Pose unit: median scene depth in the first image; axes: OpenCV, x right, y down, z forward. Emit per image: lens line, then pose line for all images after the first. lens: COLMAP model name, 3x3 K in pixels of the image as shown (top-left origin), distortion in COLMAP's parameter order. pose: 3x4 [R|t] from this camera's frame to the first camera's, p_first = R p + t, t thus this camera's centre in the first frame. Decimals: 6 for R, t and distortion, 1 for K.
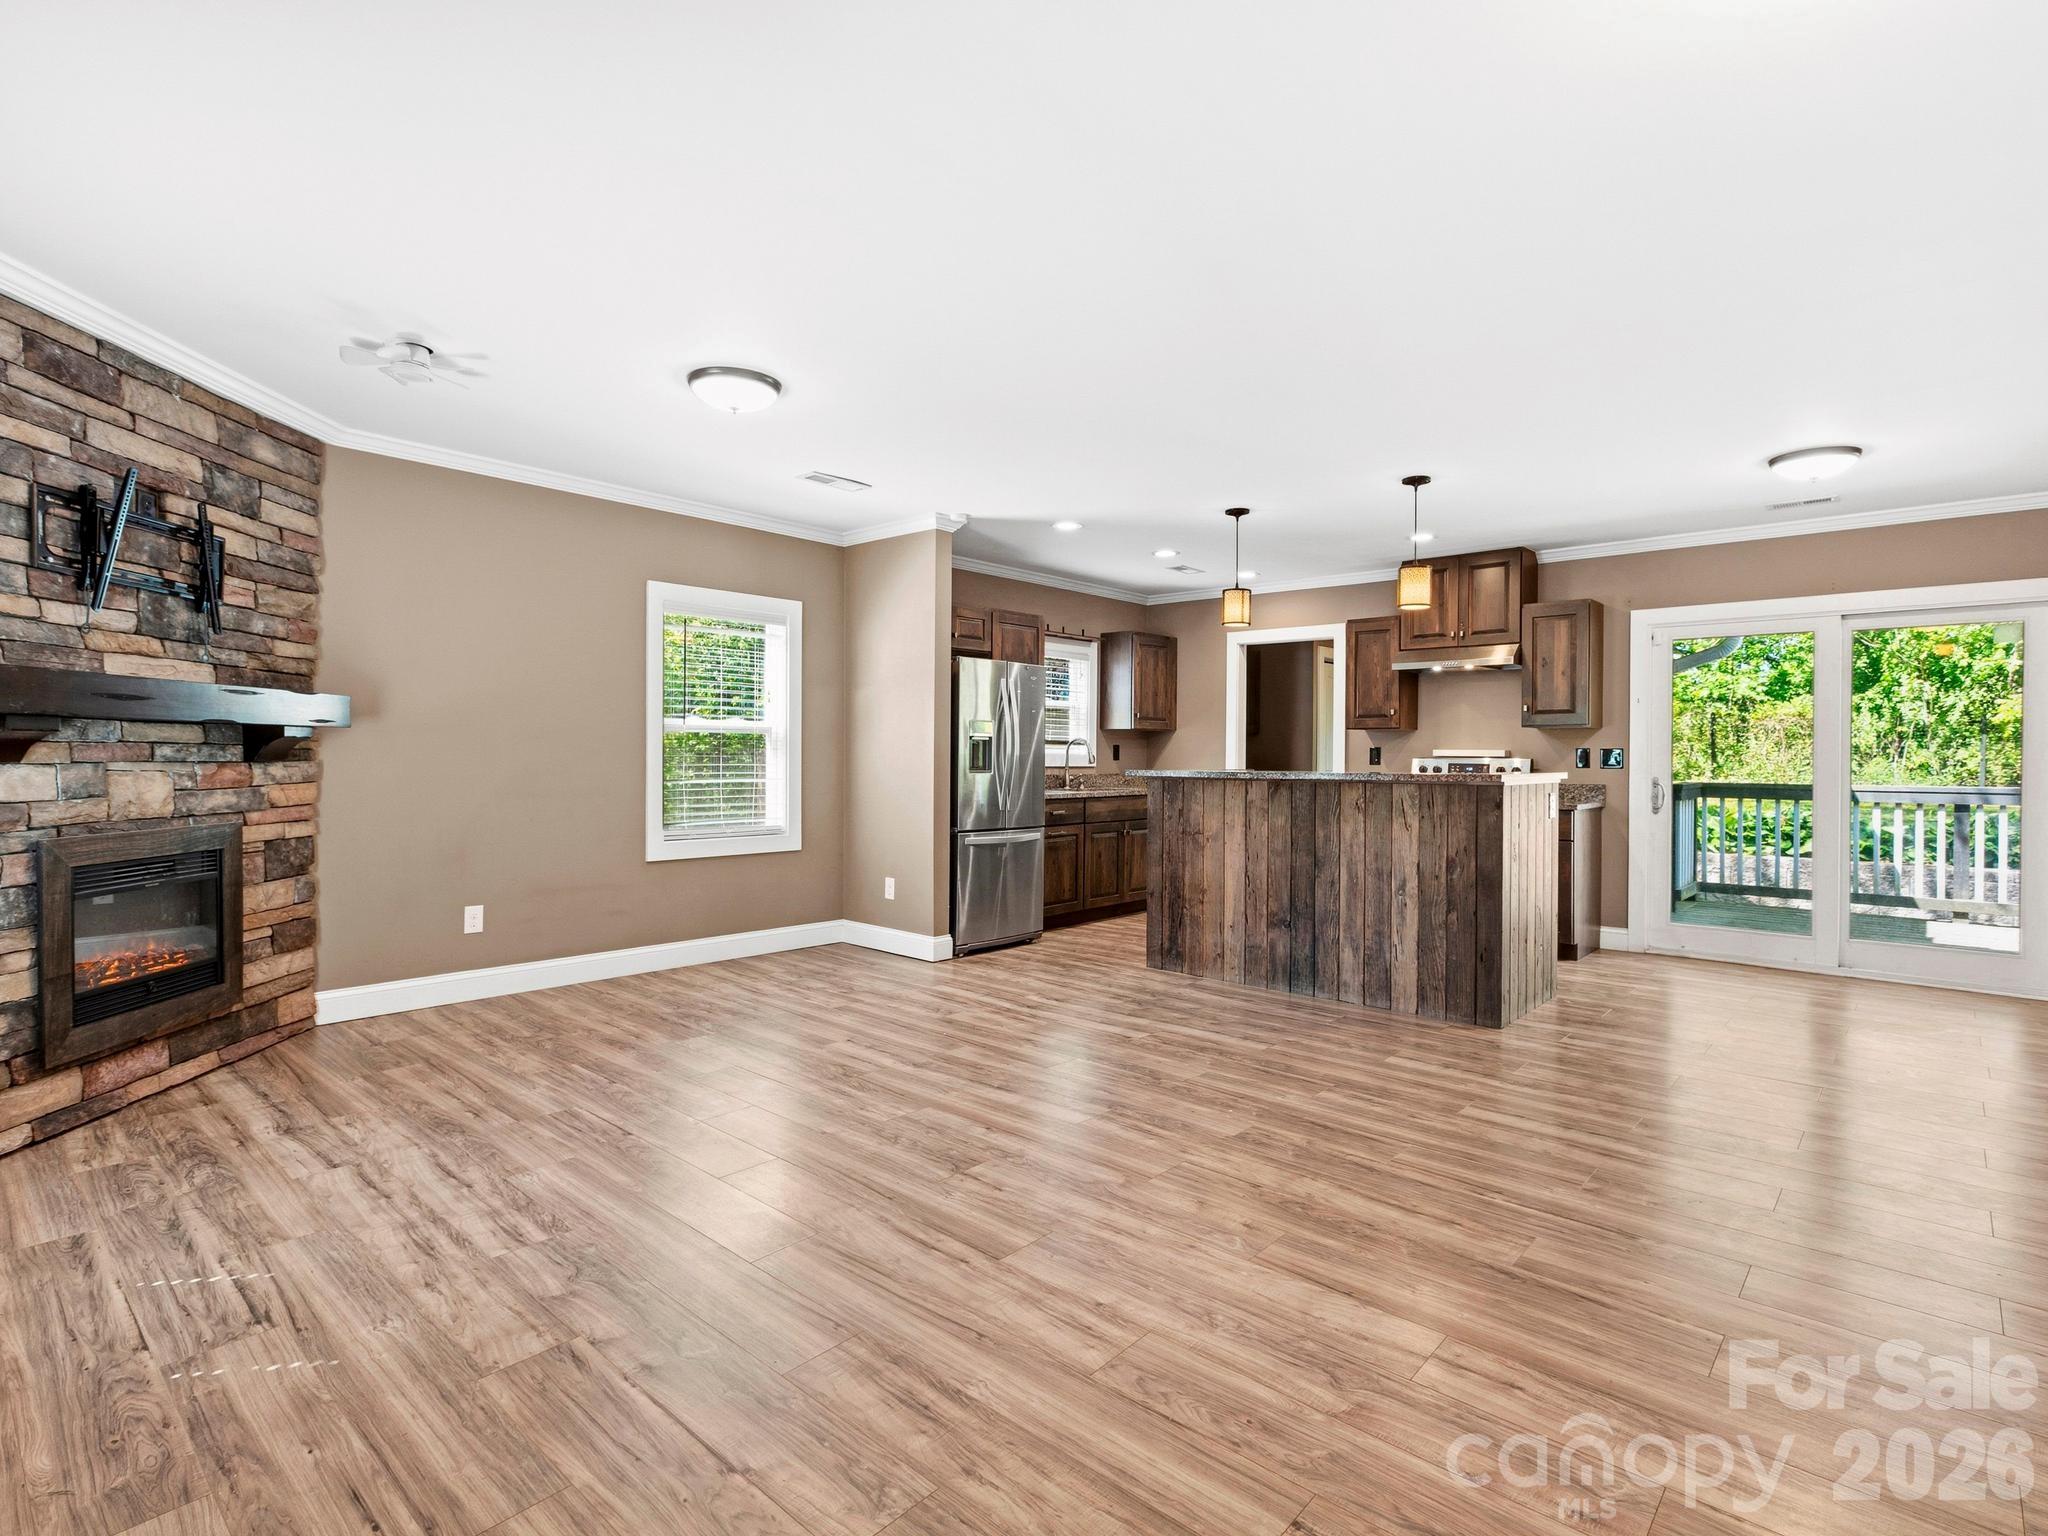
lens RADIAL K [[1022.7, 0, 1029.4], [0, 1022.7, 761.8], [0, 0, 1]] dist [-0.000846, 0.000237]
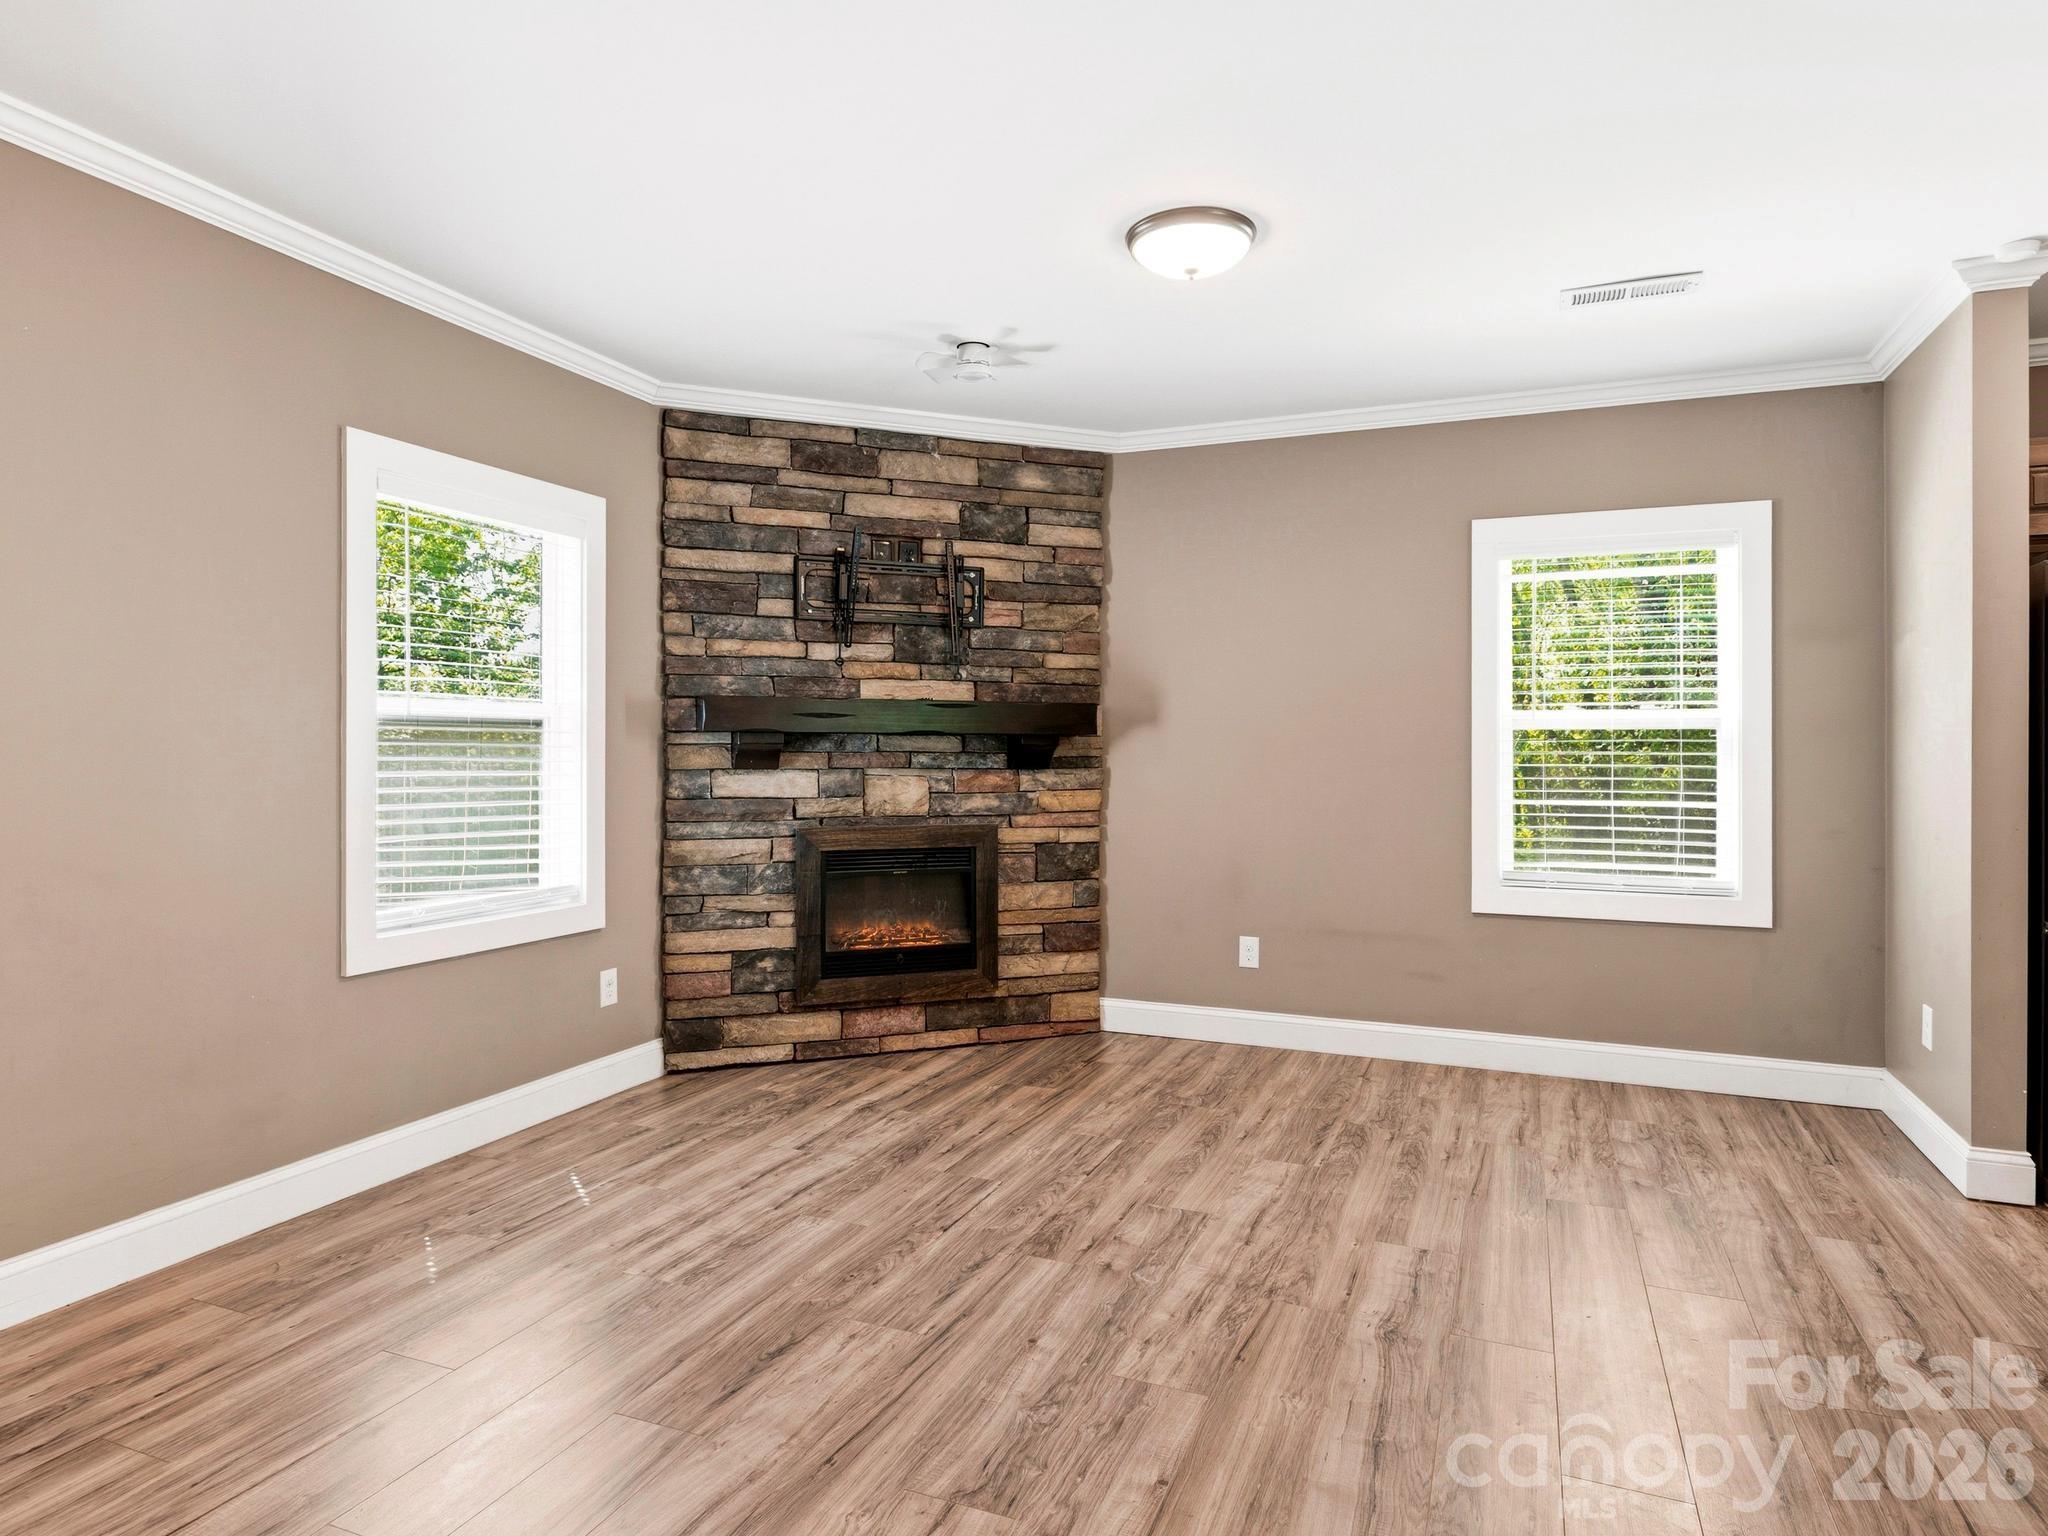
lens RADIAL K [[1173.1, 0, 1031.4], [0, 1173.1, 747.0], [0, 0, 1]] dist [-0.004600, -0.001067]
pose [[0.330555, -0.011623, -0.943715, 0.362264], [-0.007496, 0.999860, -0.014940, -0.004168], [0.943757, 0.012012, 0.330422, 0.528899]]
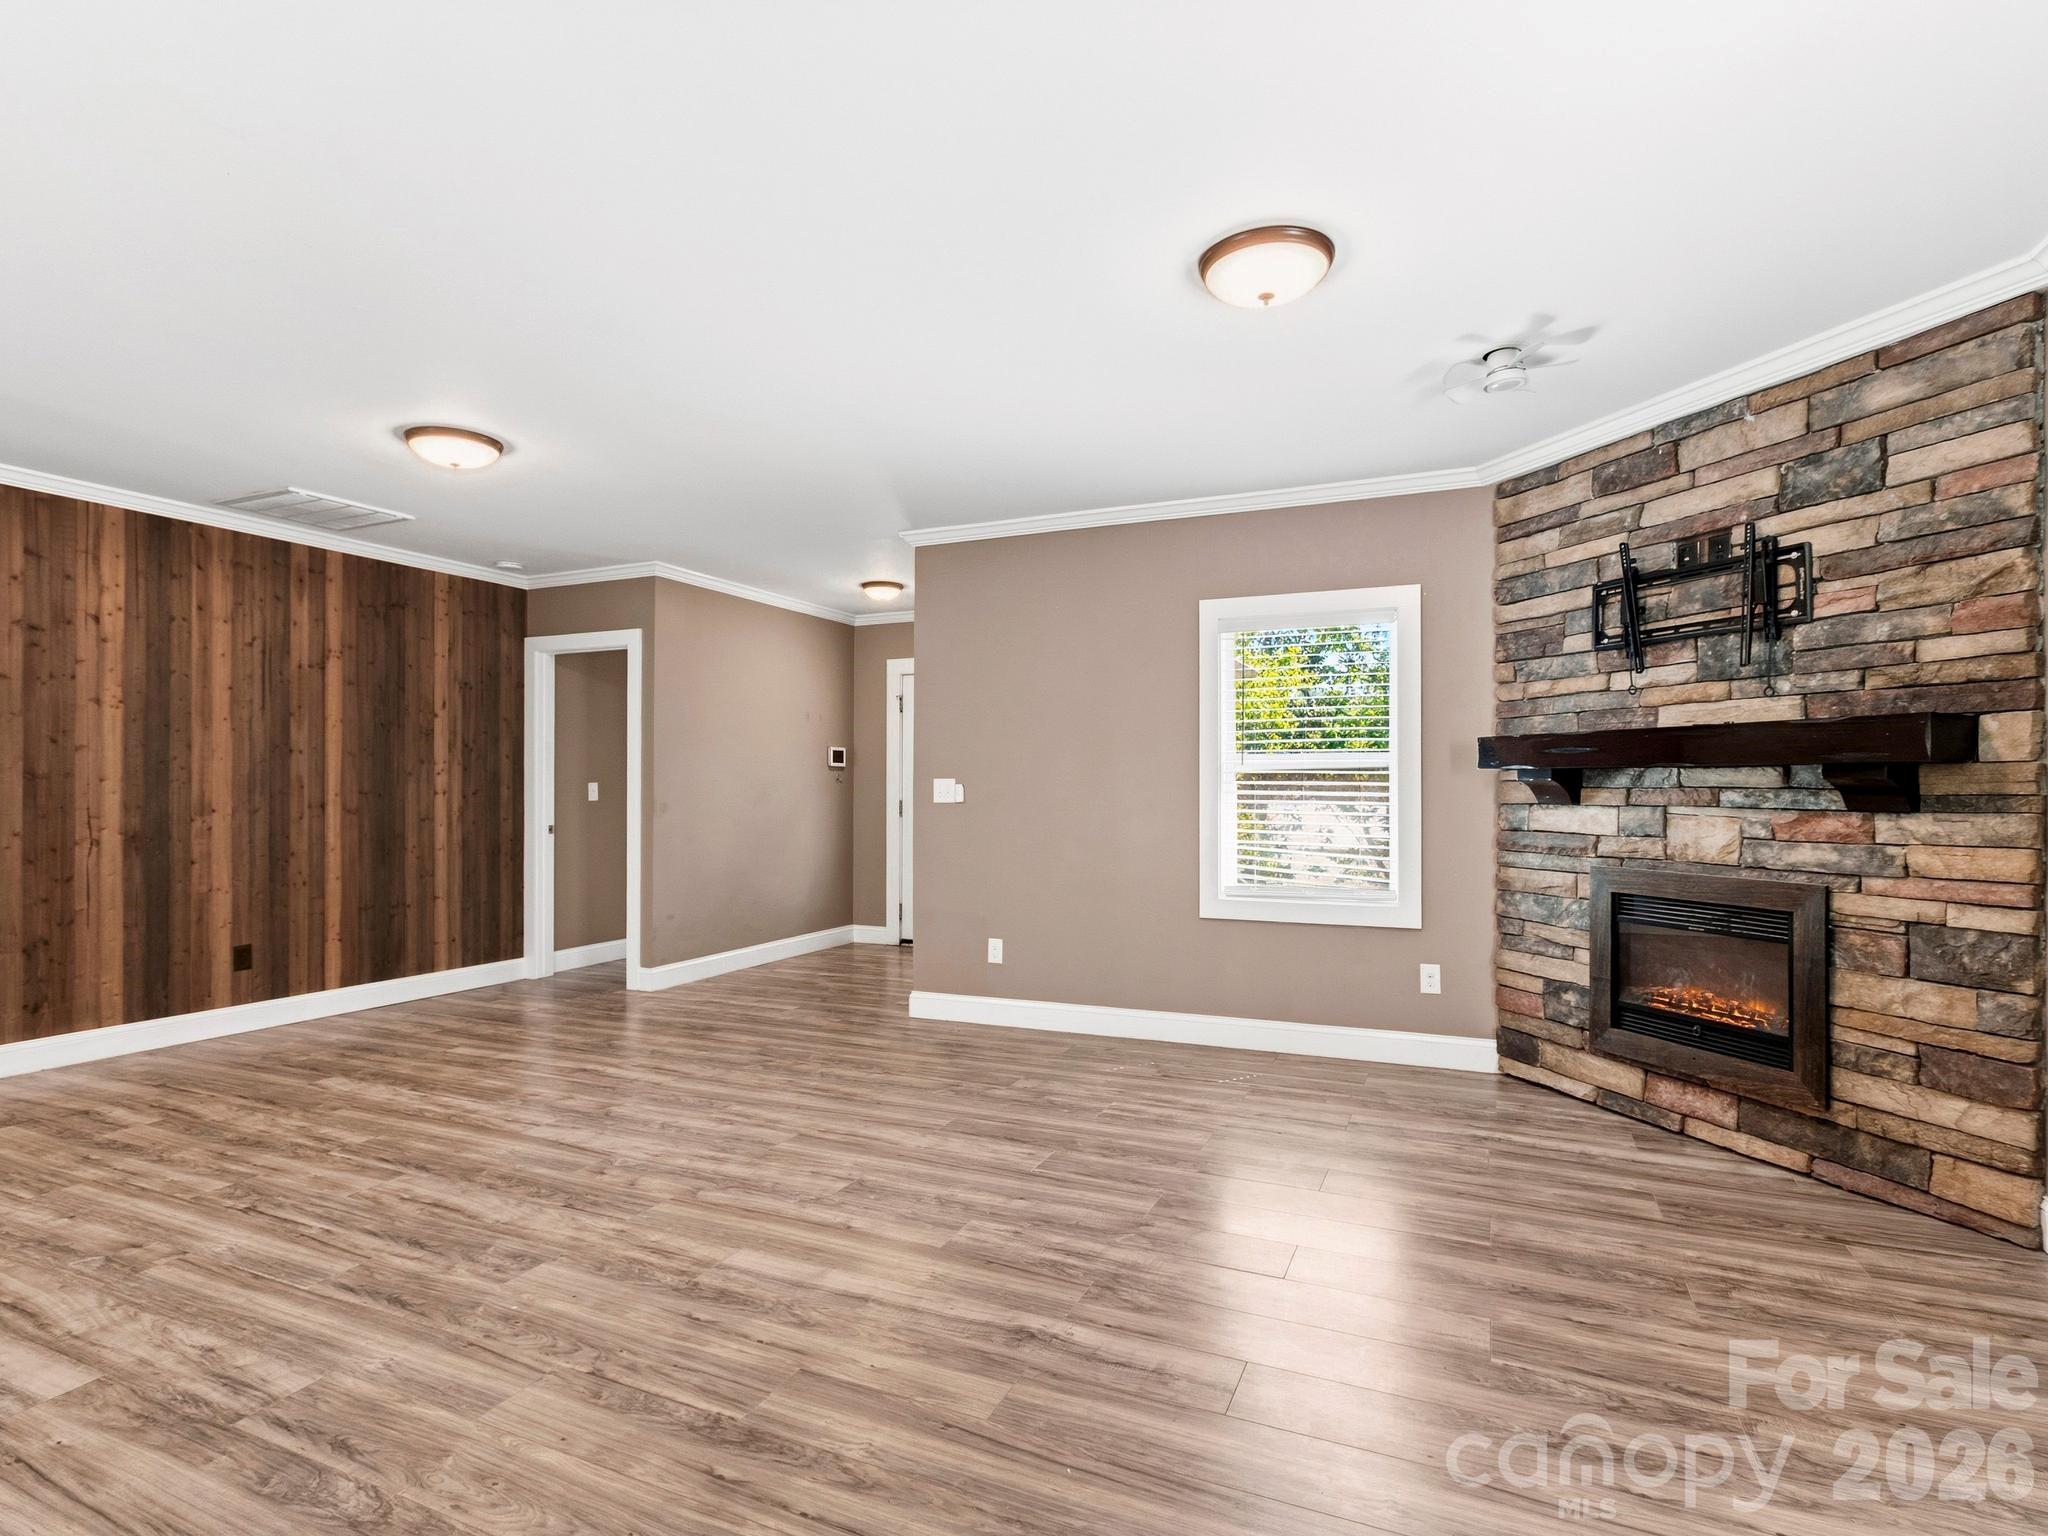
lens RADIAL K [[1034.6, 0, 1027.2], [0, 1034.6, 782.0], [0, 0, 1]] dist [-0.001232, 0.000198]
pose [[-0.952188, -0.008188, -0.305404, 0.062796], [-0.009275, 0.999955, 0.002108, -0.015608], [0.305372, 0.004840, -0.952221, 1.349360]]
